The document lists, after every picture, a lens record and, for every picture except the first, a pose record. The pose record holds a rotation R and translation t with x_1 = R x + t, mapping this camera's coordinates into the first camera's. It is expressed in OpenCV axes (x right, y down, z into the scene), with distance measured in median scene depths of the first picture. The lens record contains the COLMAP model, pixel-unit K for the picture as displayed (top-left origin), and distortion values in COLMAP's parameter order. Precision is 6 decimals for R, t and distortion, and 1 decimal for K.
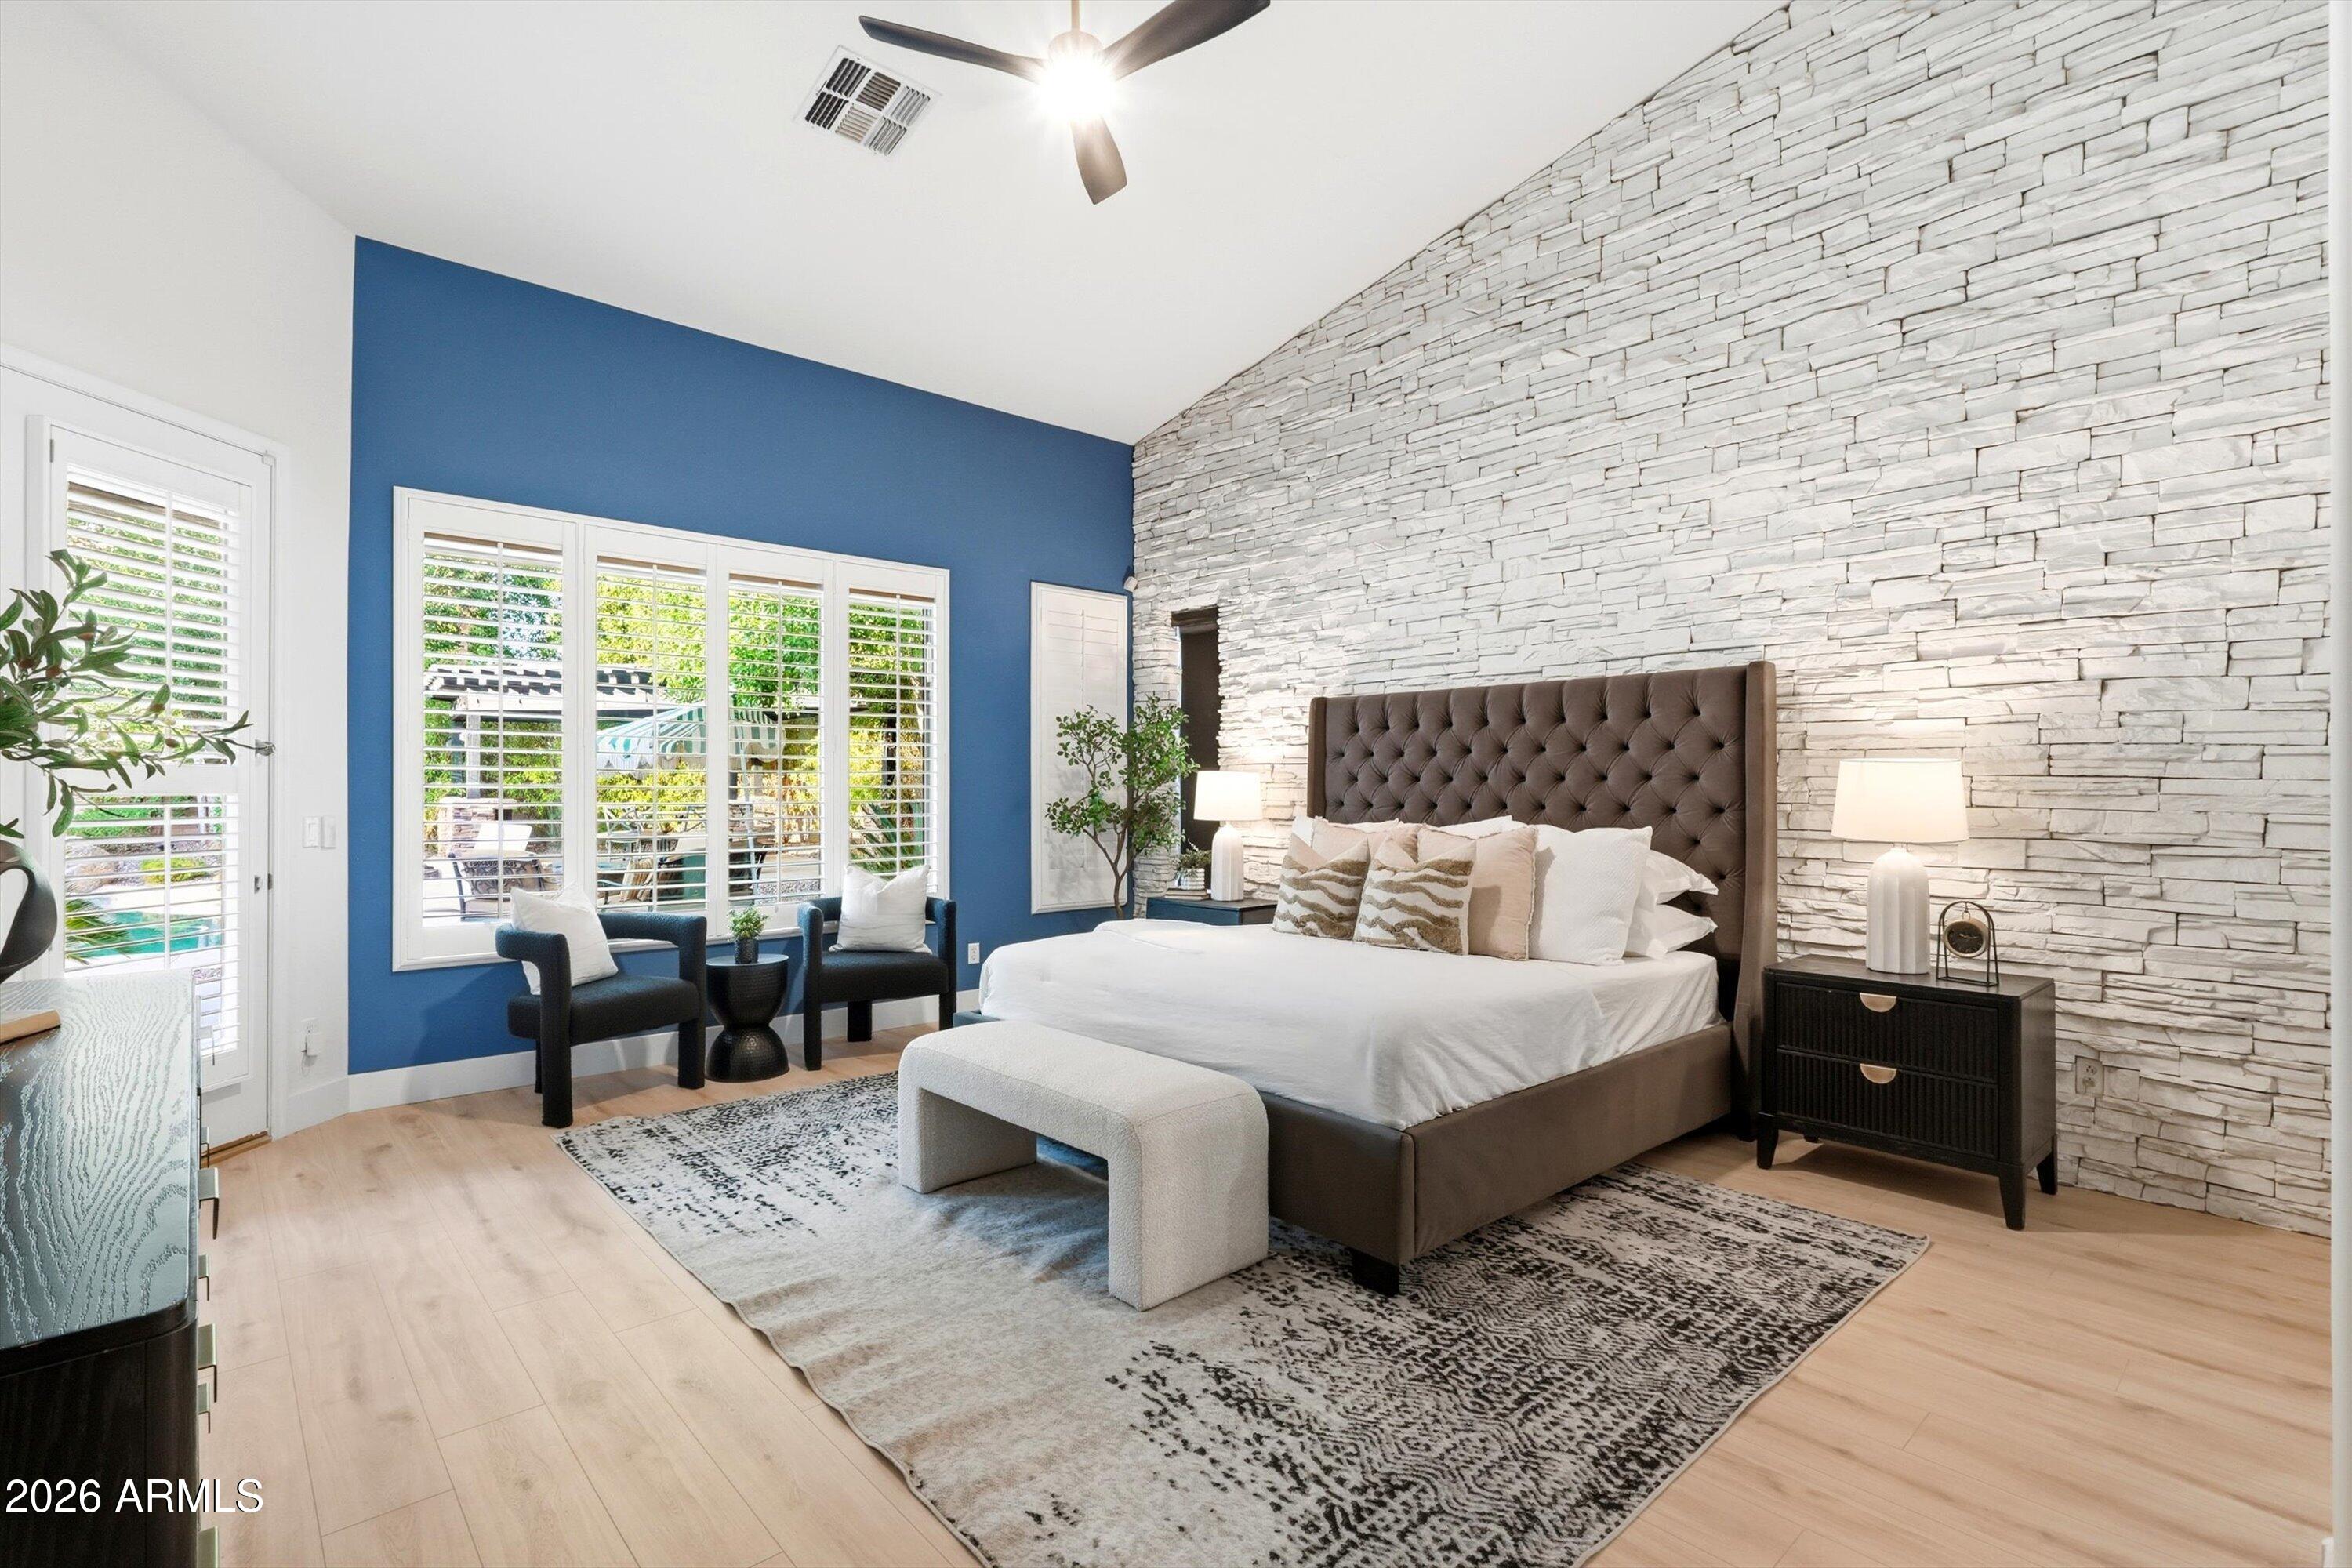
lens RADIAL K [[1091.4, 0, 1172.9], [0, 1091.4, 797.4], [0, 0, 1]] dist [-0.009246, 0.002428]
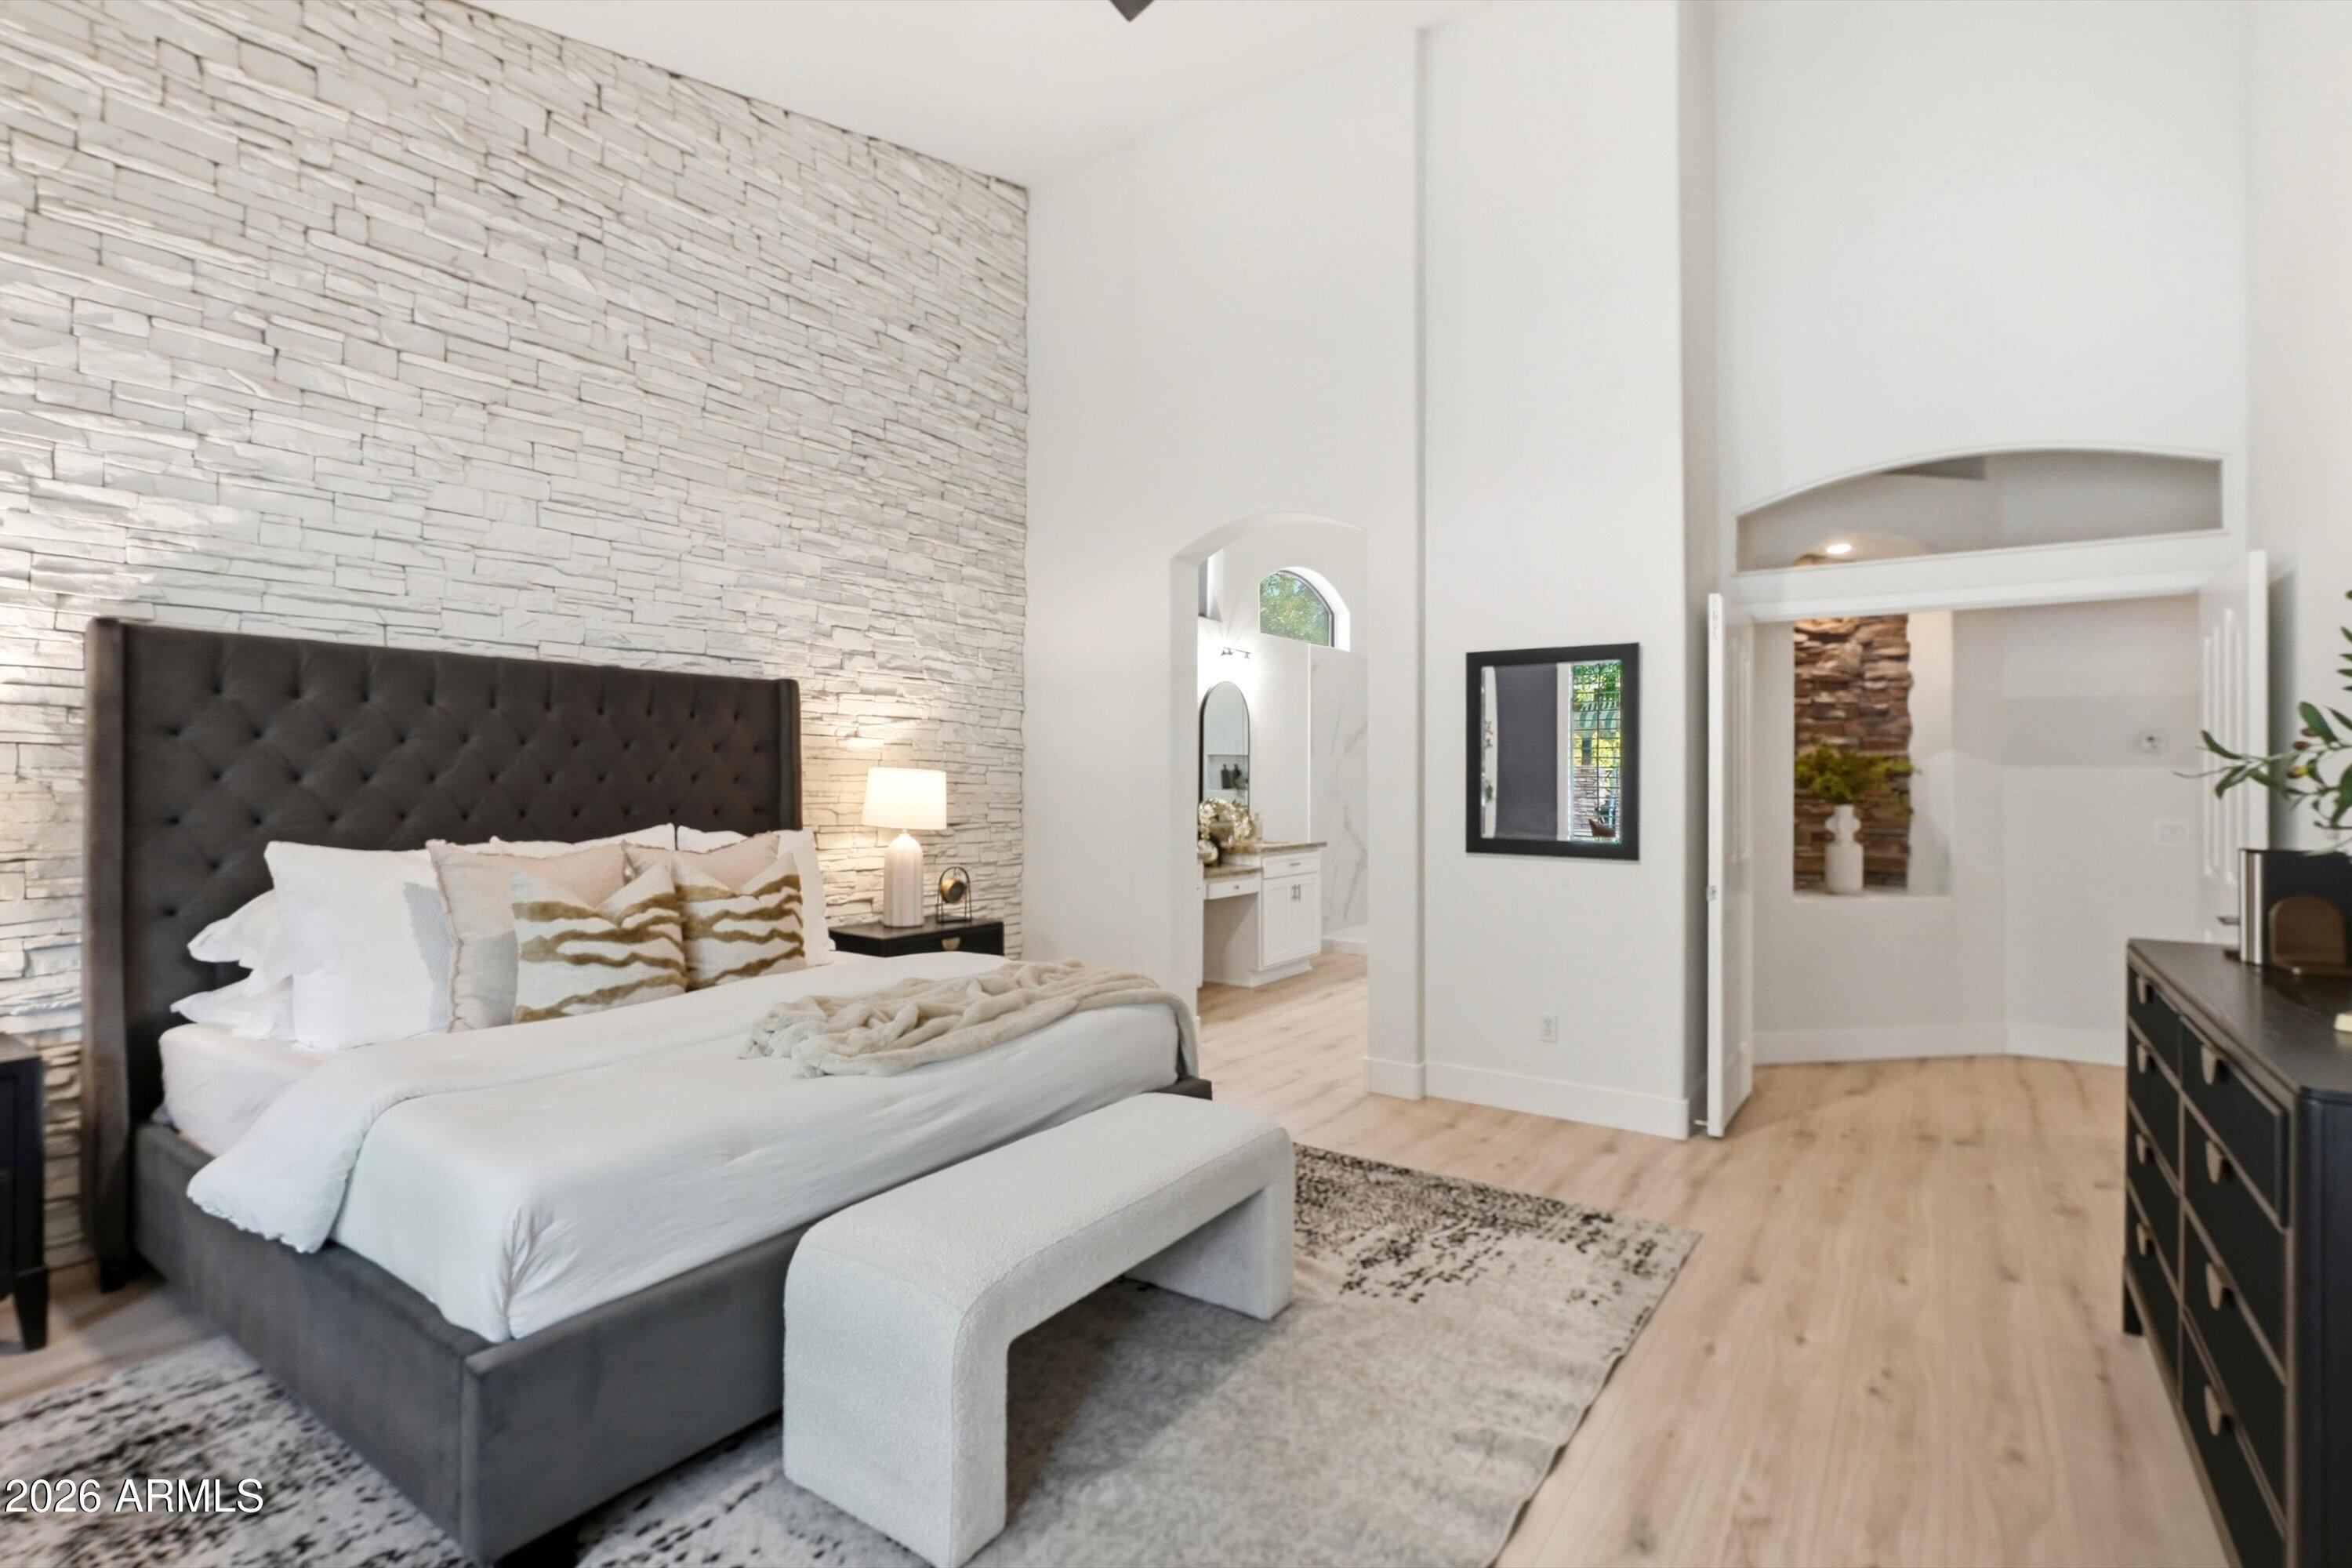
lens RADIAL K [[1091.4, 0, 1171.7], [0, 1091.4, 775.6], [0, 0, 1]] dist [-0.009246, 0.002428]
pose [[-0.206533, -0.002794, 0.978436, -0.692670], [-0.004155, 0.999989, 0.001978, -0.028649], [-0.978431, -0.003656, -0.206543, 0.887741]]
